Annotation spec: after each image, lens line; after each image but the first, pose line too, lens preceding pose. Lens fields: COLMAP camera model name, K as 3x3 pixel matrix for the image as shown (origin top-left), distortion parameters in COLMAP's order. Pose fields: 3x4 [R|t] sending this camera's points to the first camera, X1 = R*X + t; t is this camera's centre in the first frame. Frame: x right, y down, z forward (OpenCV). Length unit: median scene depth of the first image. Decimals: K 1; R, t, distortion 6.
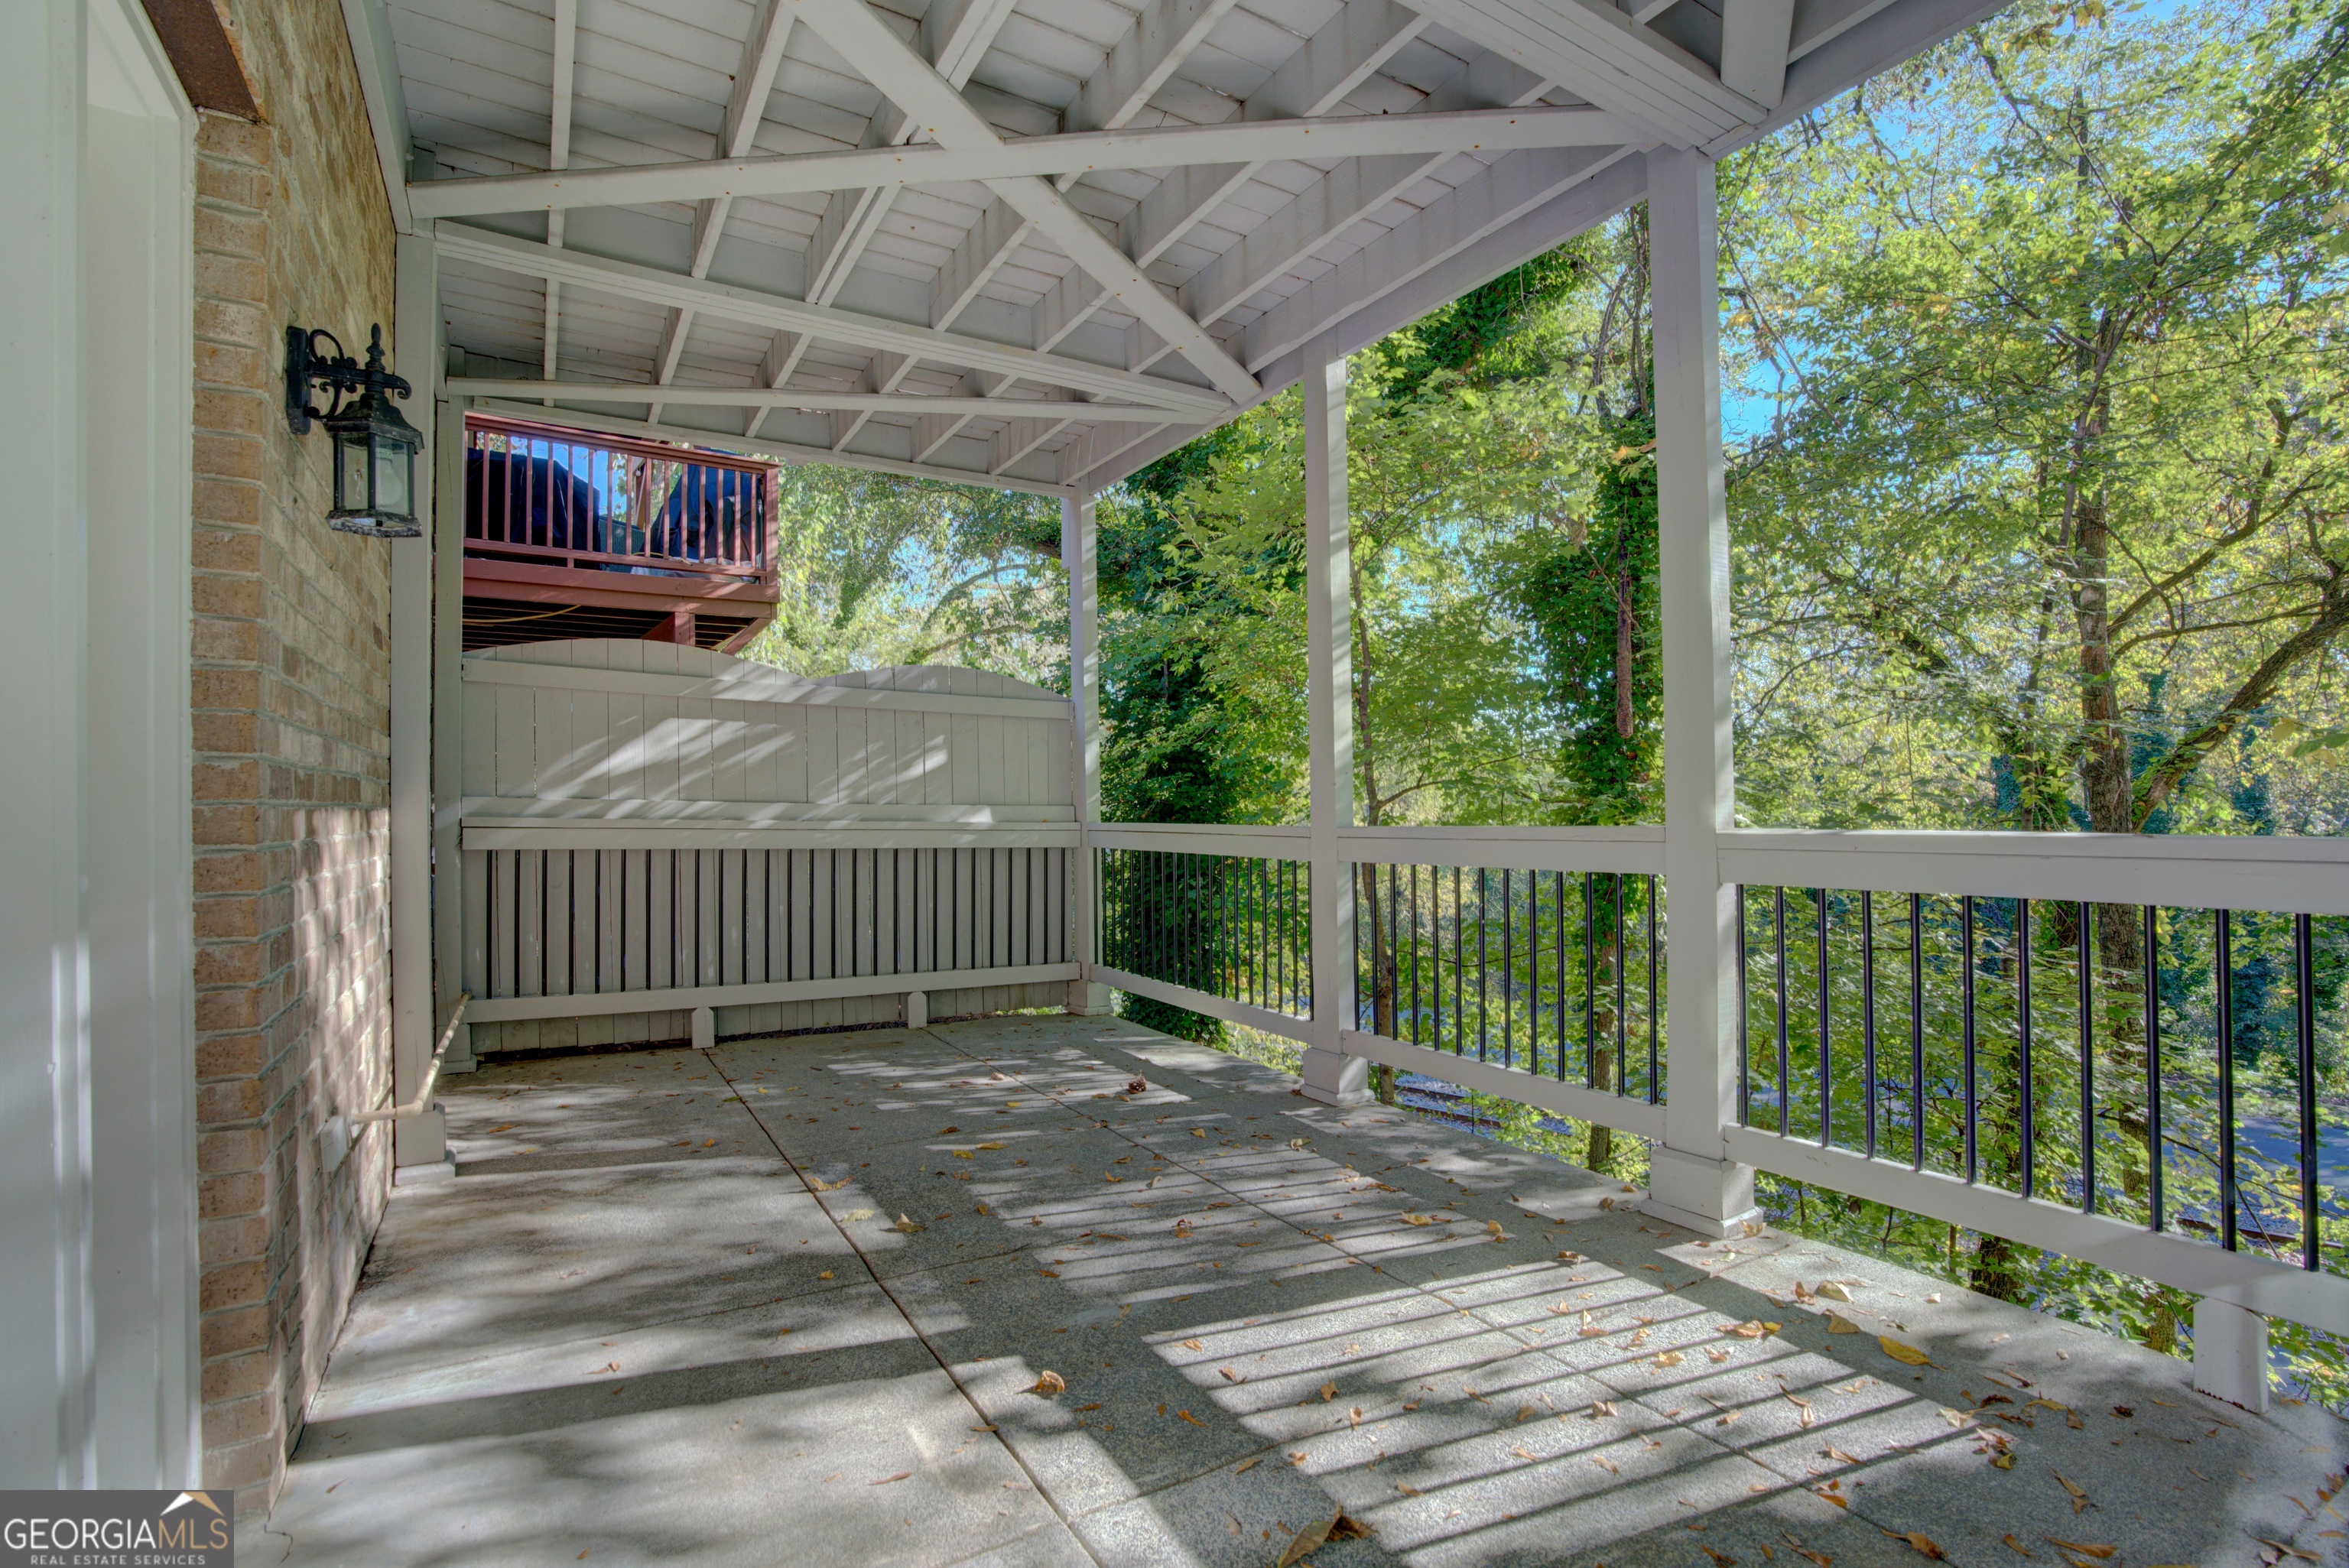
lens RADIAL K [[1073.1, 0, 1171.1], [0, 1073.1, 786.9], [0, 0, 1]] dist [-0.070220, 0.028918]
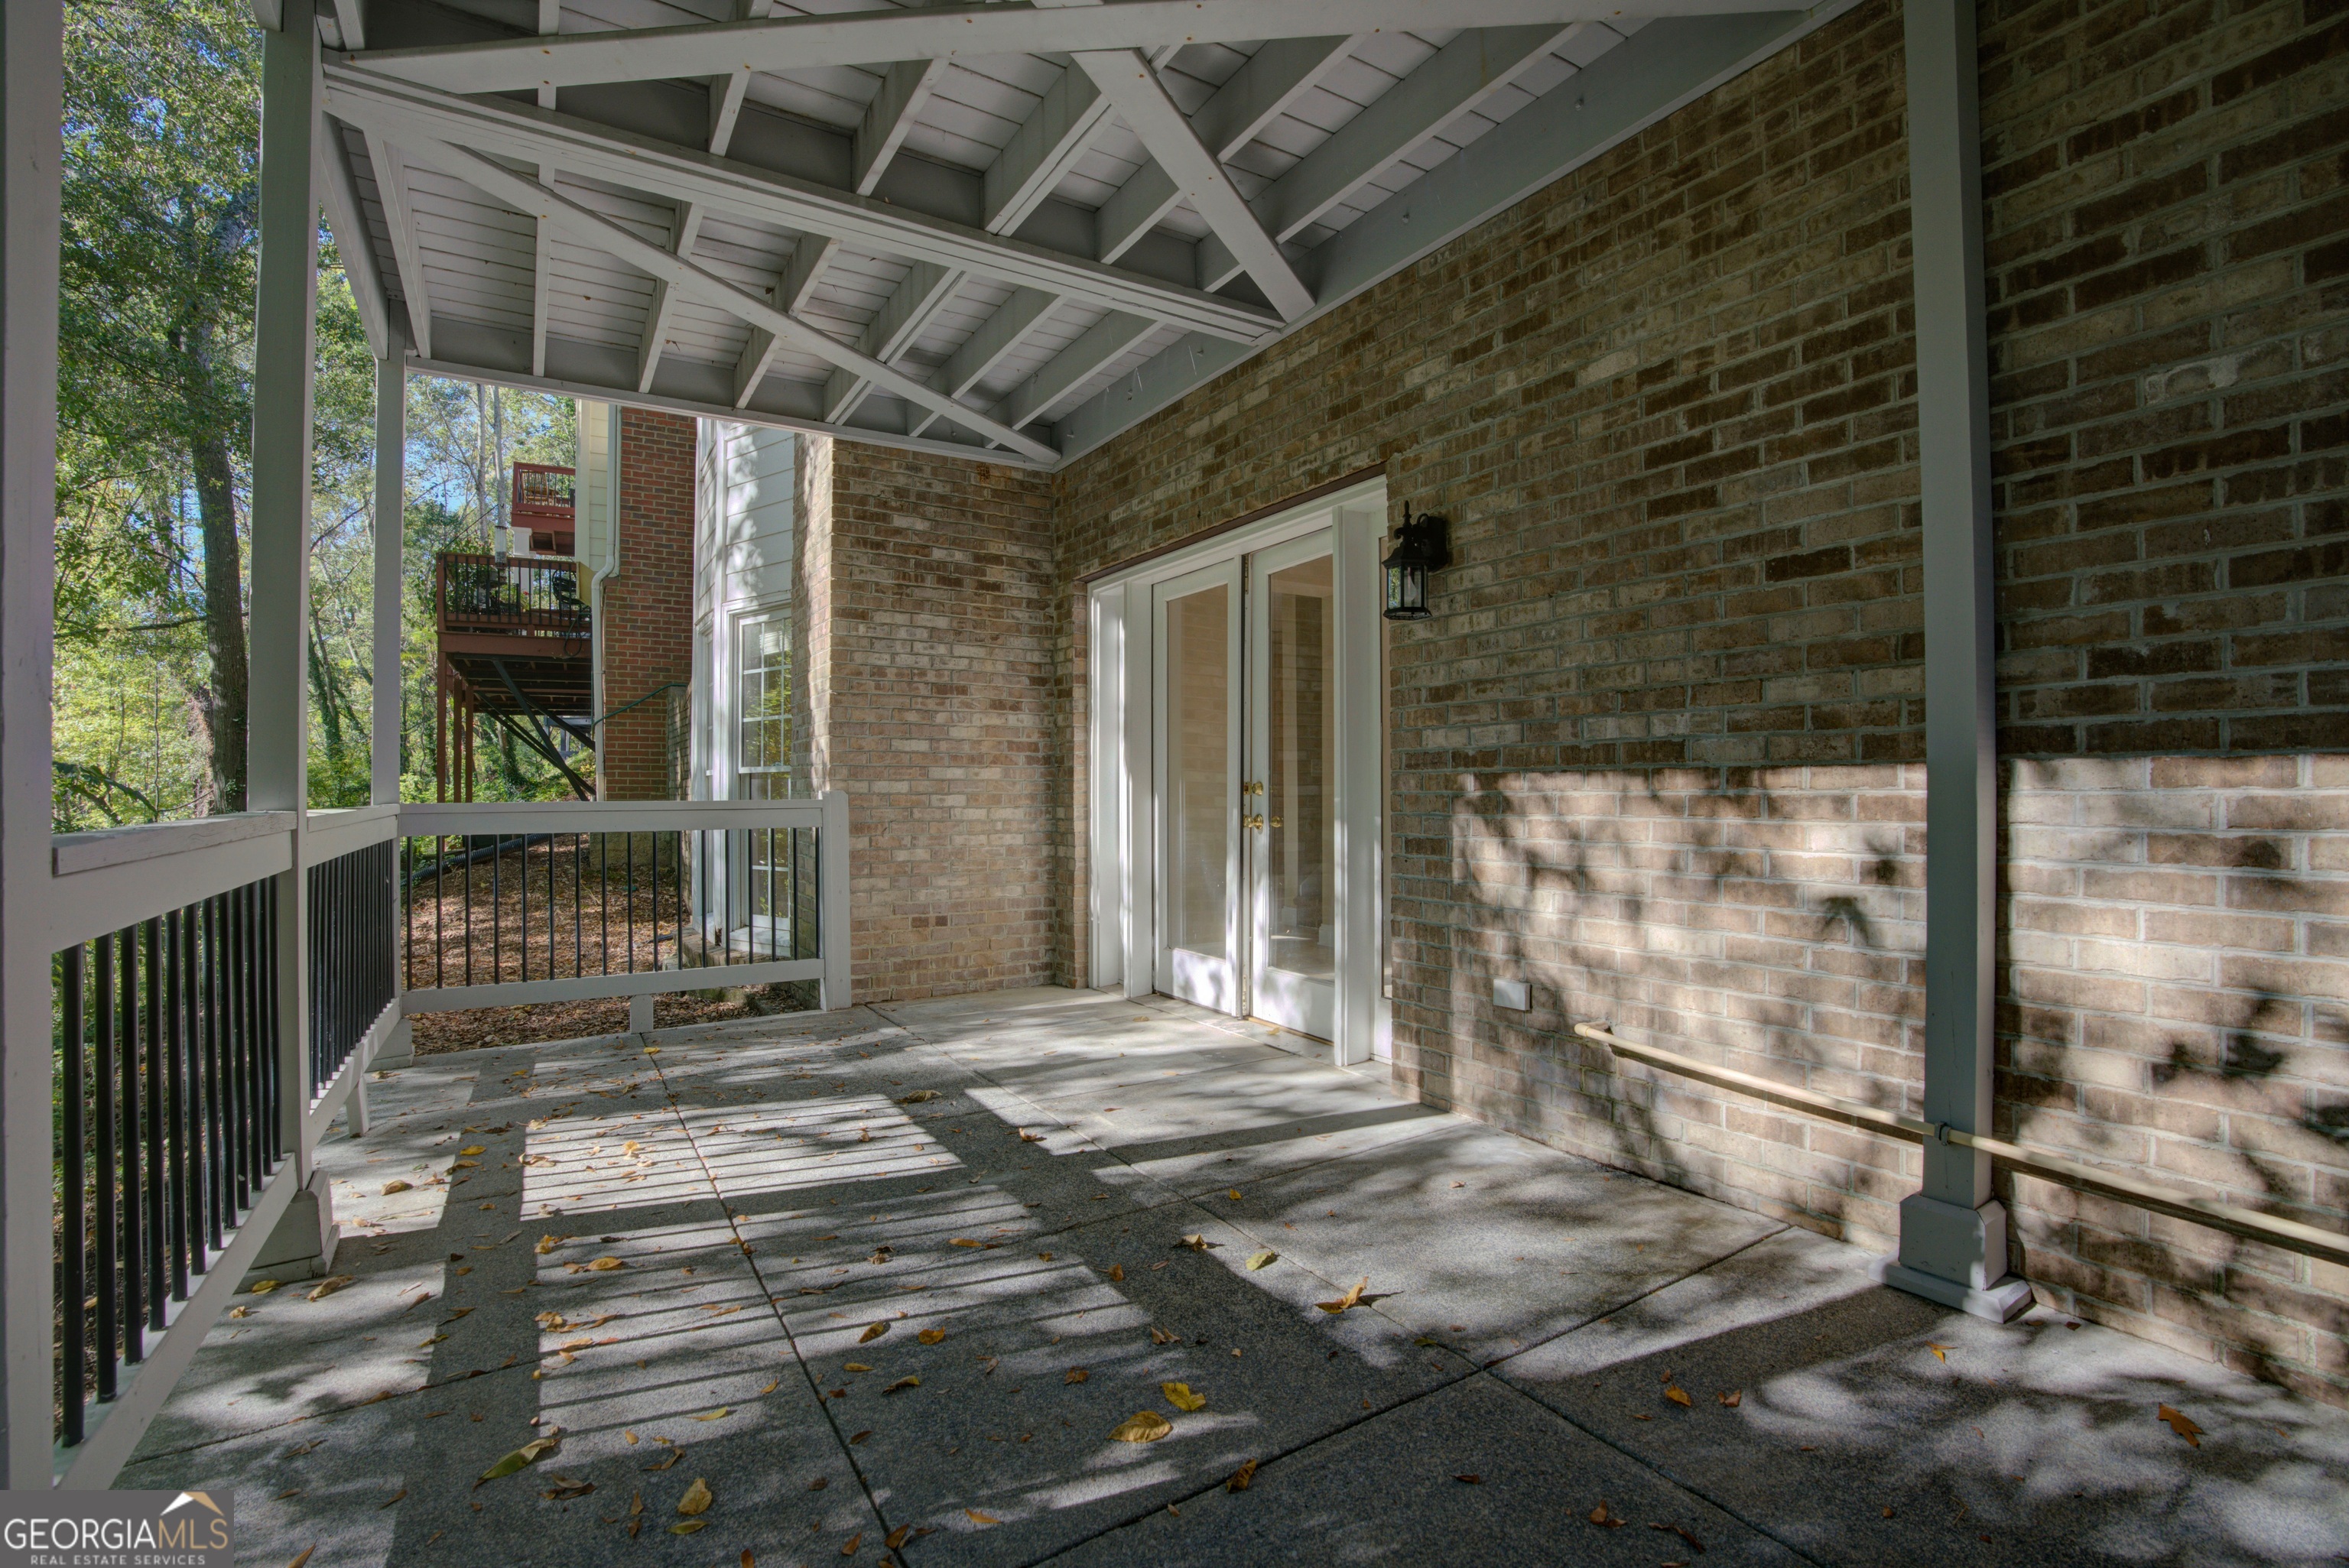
lens RADIAL K [[1073.1, 0, 1171.1], [0, 1073.1, 786.9], [0, 0, 1]] dist [-0.070220, 0.028918]
pose [[-0.999913, 0.012715, -0.003470, -0.289157], [0.012797, 0.999610, -0.024816, 0.059610], [0.003153, -0.024858, -0.999686, 2.328324]]
